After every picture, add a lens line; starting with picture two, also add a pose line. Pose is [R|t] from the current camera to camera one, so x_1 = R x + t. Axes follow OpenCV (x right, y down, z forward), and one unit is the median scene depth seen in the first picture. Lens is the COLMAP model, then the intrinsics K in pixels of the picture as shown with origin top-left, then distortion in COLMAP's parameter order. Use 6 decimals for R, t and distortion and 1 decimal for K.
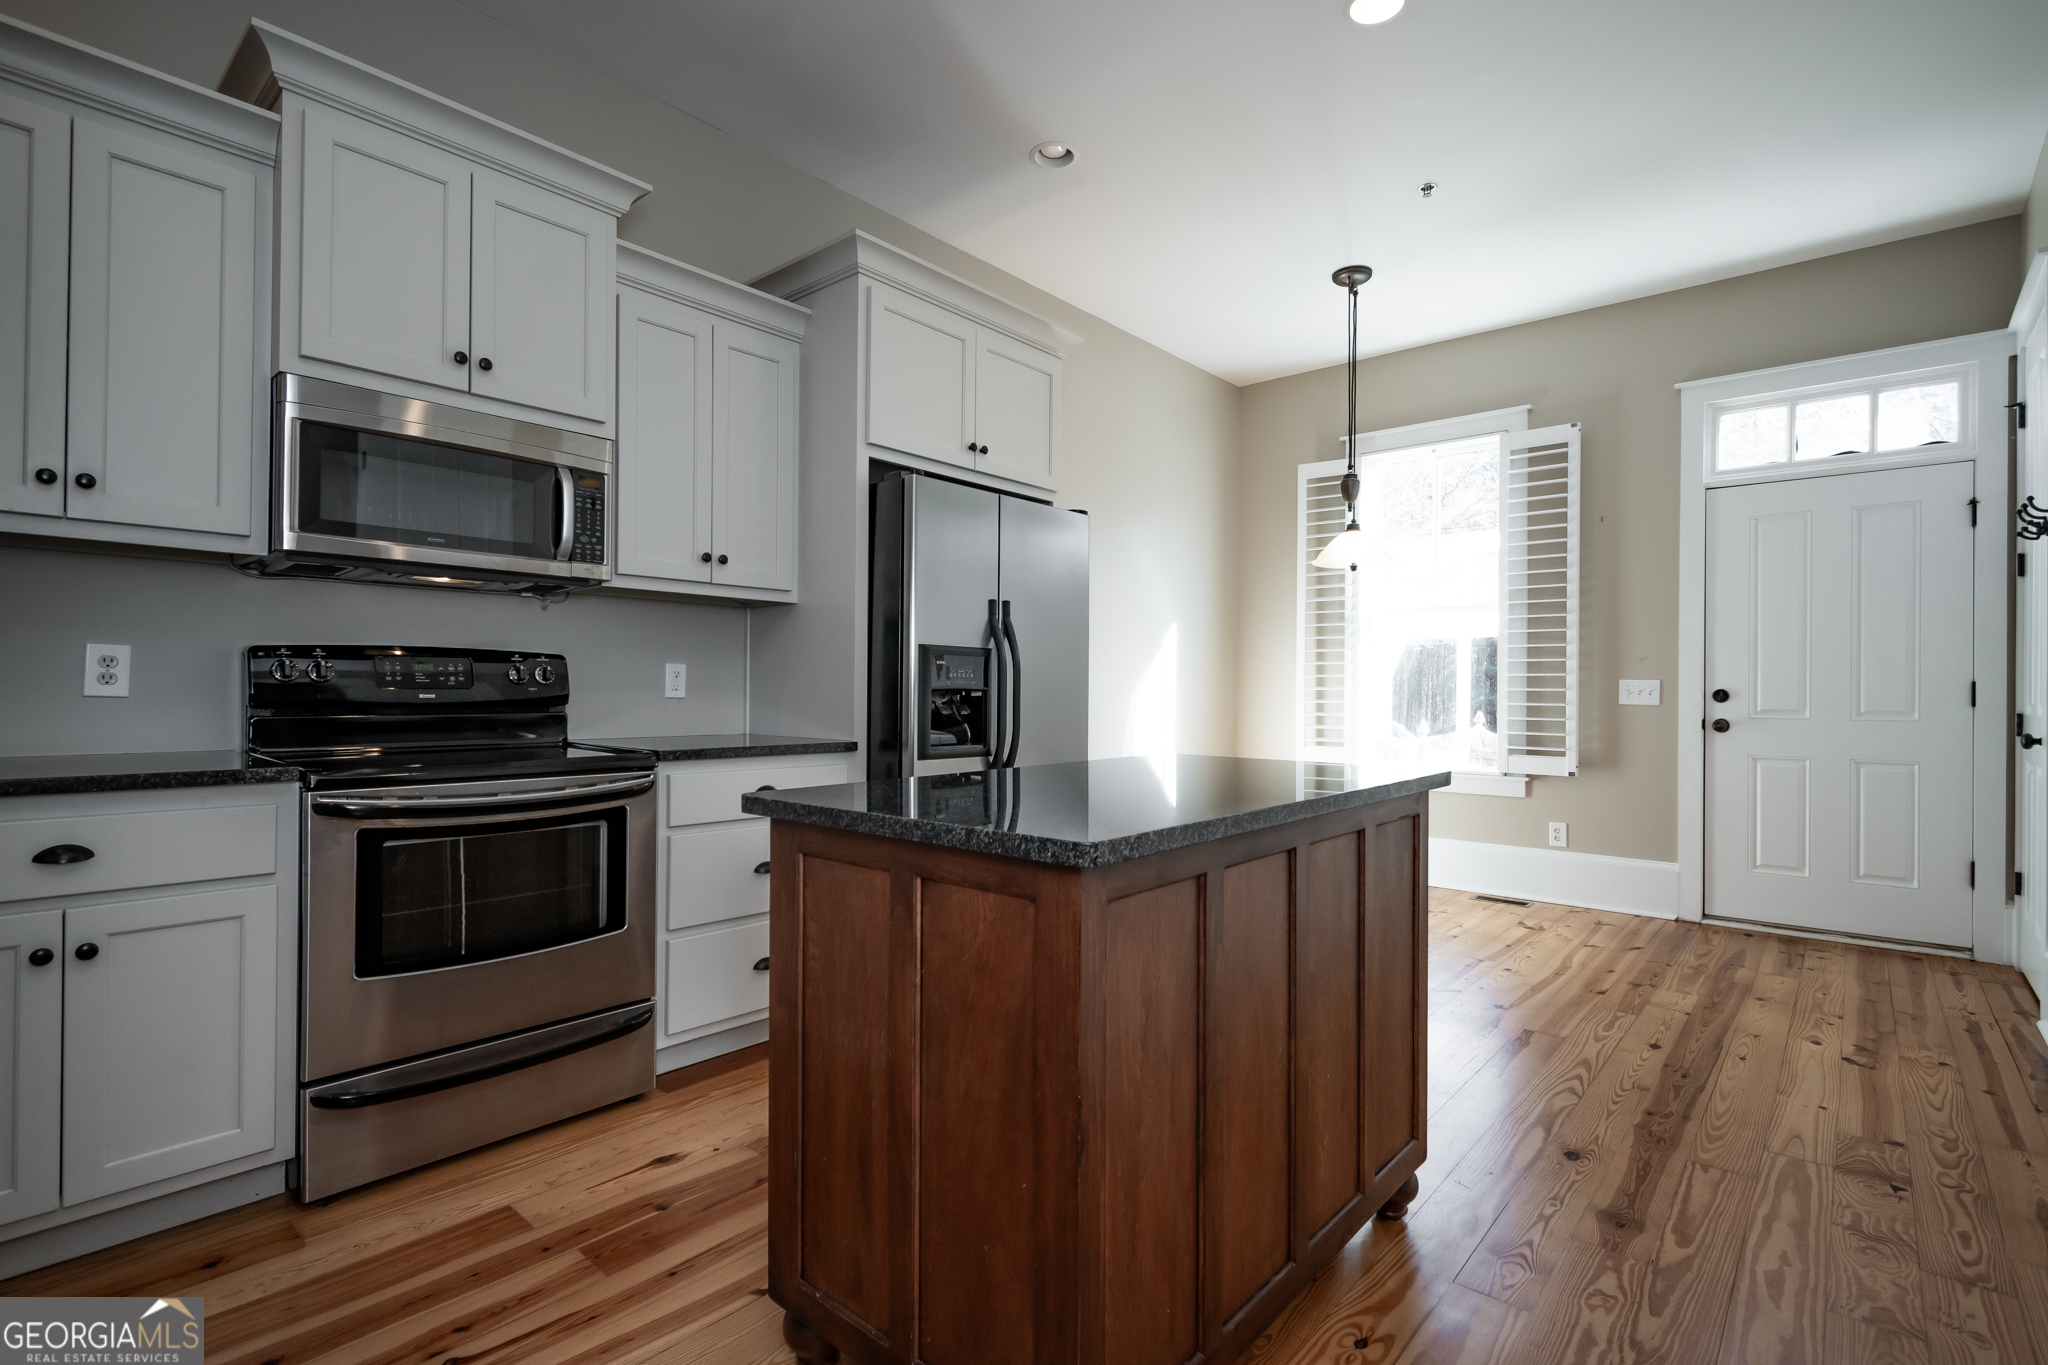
lens RADIAL K [[956.8, 0, 1030.9], [0, 956.8, 689.3], [0, 0, 1]] dist [0.007572, -0.005568]
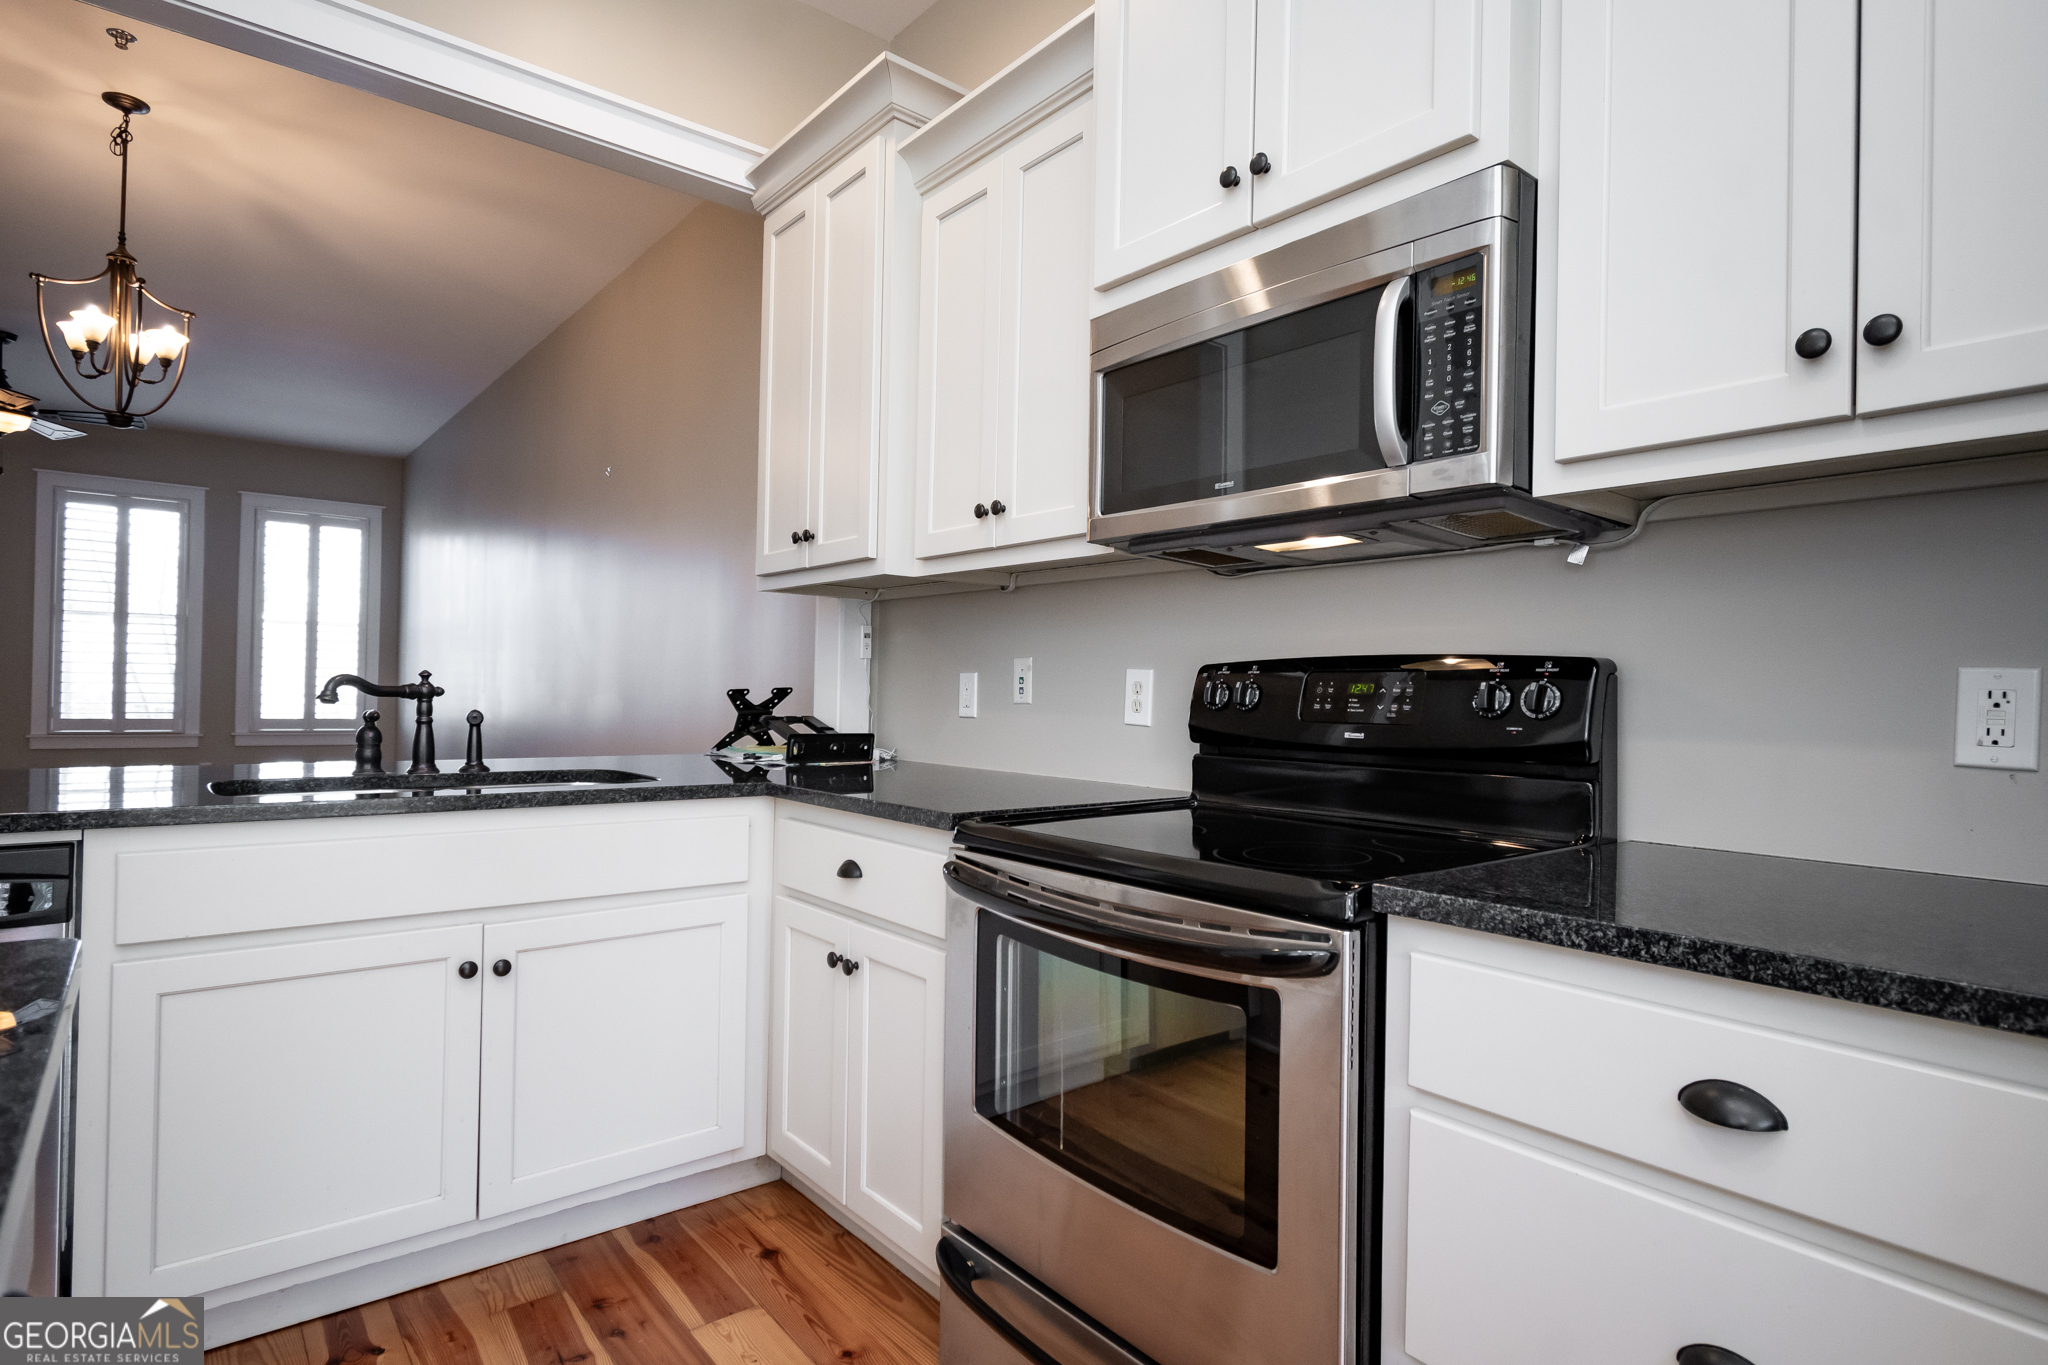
lens RADIAL K [[1077.2, 0, 1023.9], [0, 1077.2, 688.2], [0, 0, 1]] dist [0.001635, 0.003857]
pose [[-0.173296, -0.018781, -0.984691, 0.069197], [-0.019223, 0.999692, -0.015684, -0.006670], [0.984682, 0.016211, -0.173604, 0.730211]]
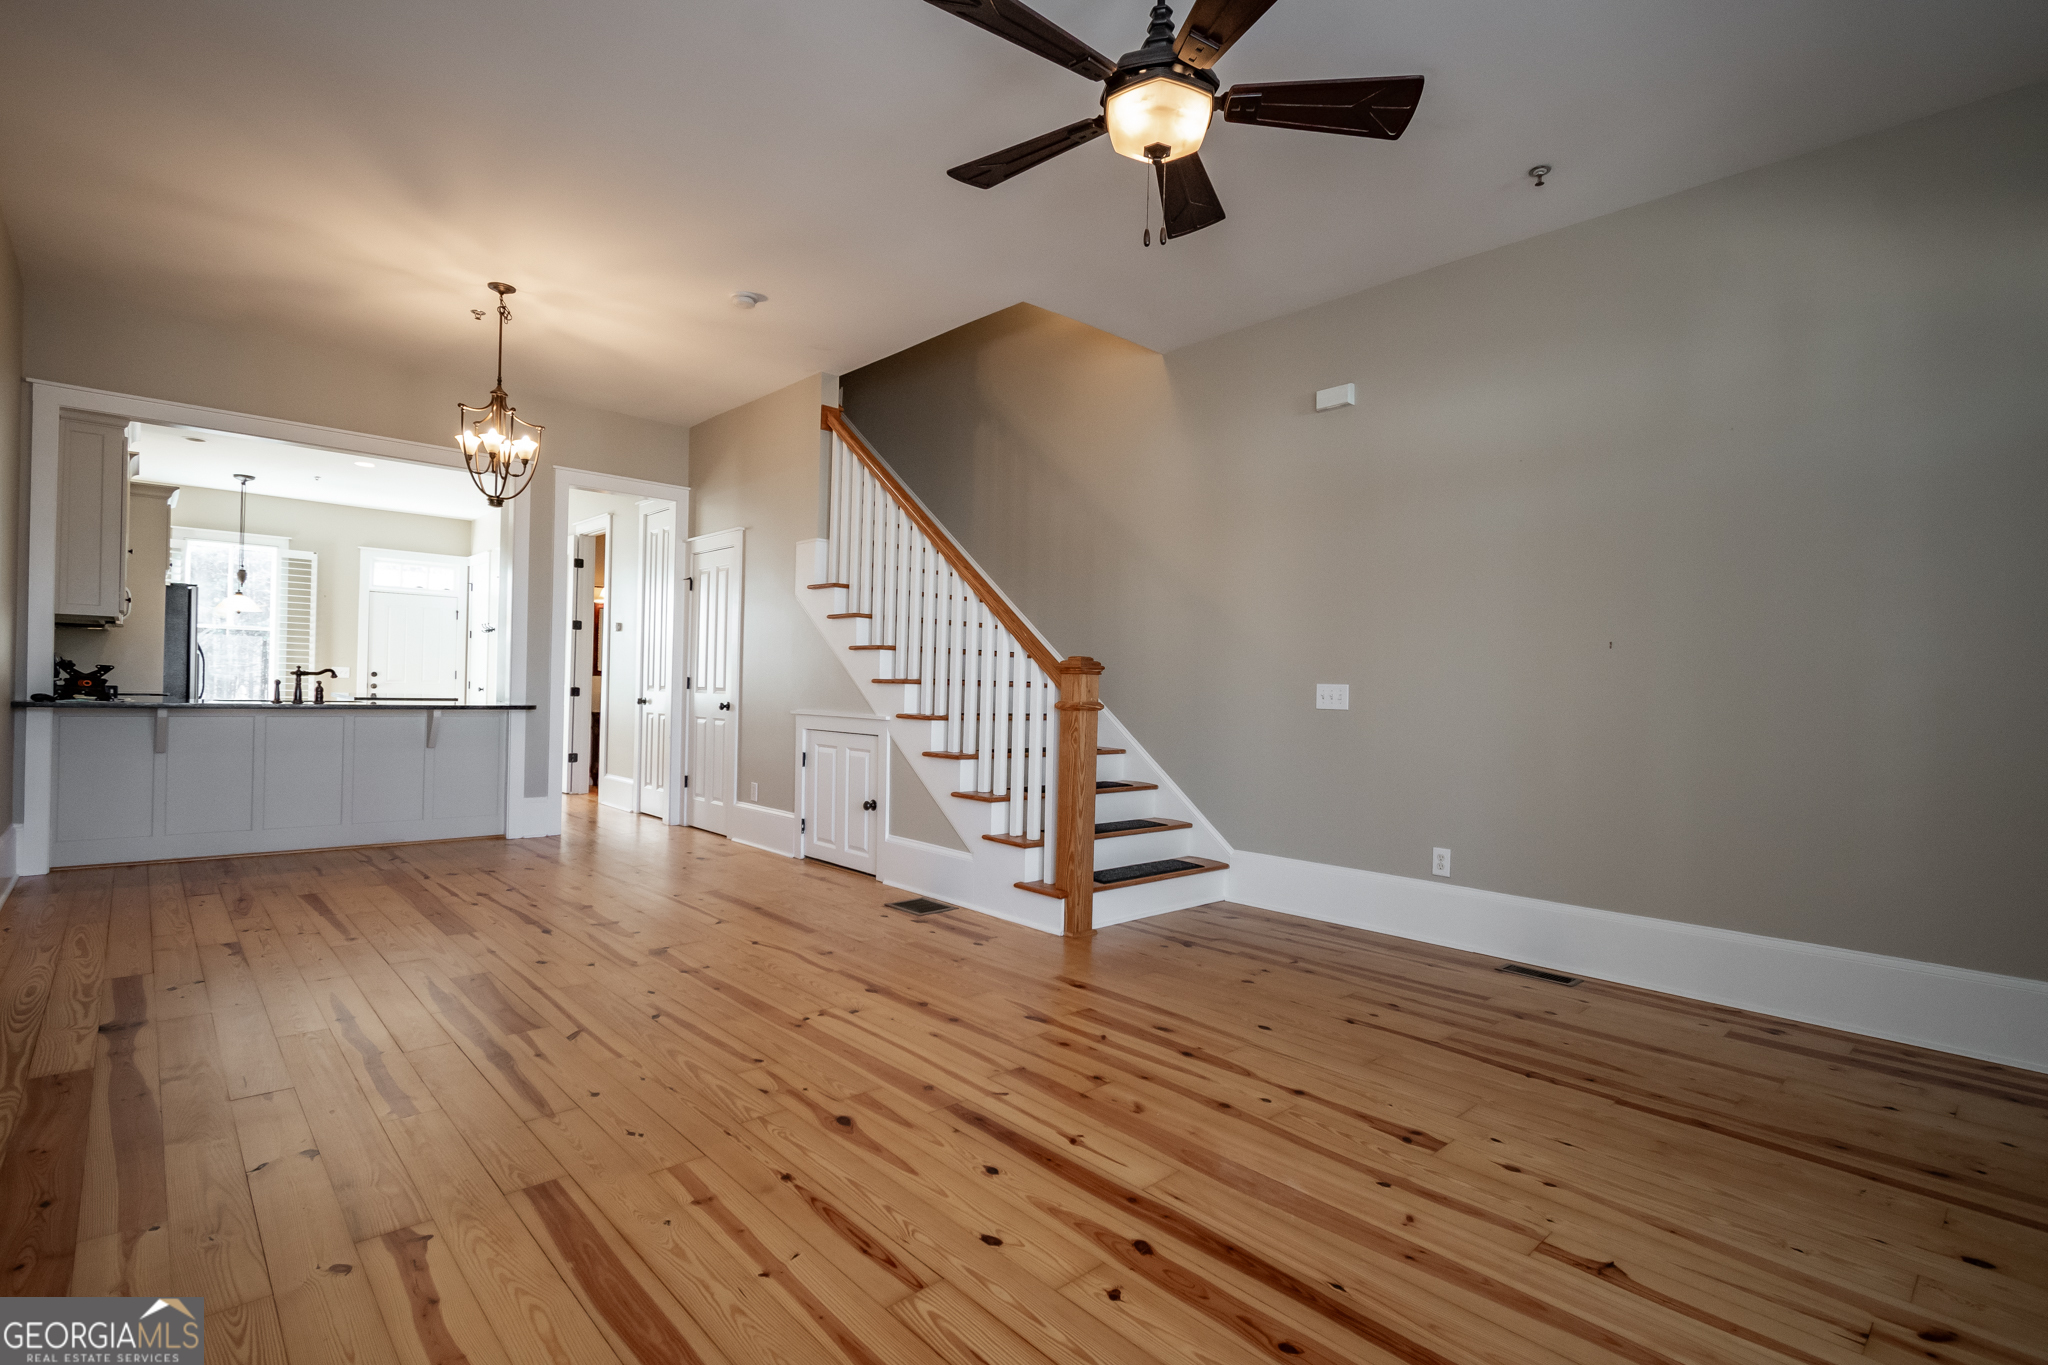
lens RADIAL K [[956.8, 0, 1030.8], [0, 956.8, 686.7], [0, 0, 1]] dist [0.007572, -0.005568]
pose [[0.104323, -0.004011, 0.994535, -2.247003], [-0.025695, 0.999647, 0.006727, -0.031344], [-0.994212, -0.026257, 0.104183, -1.371002]]
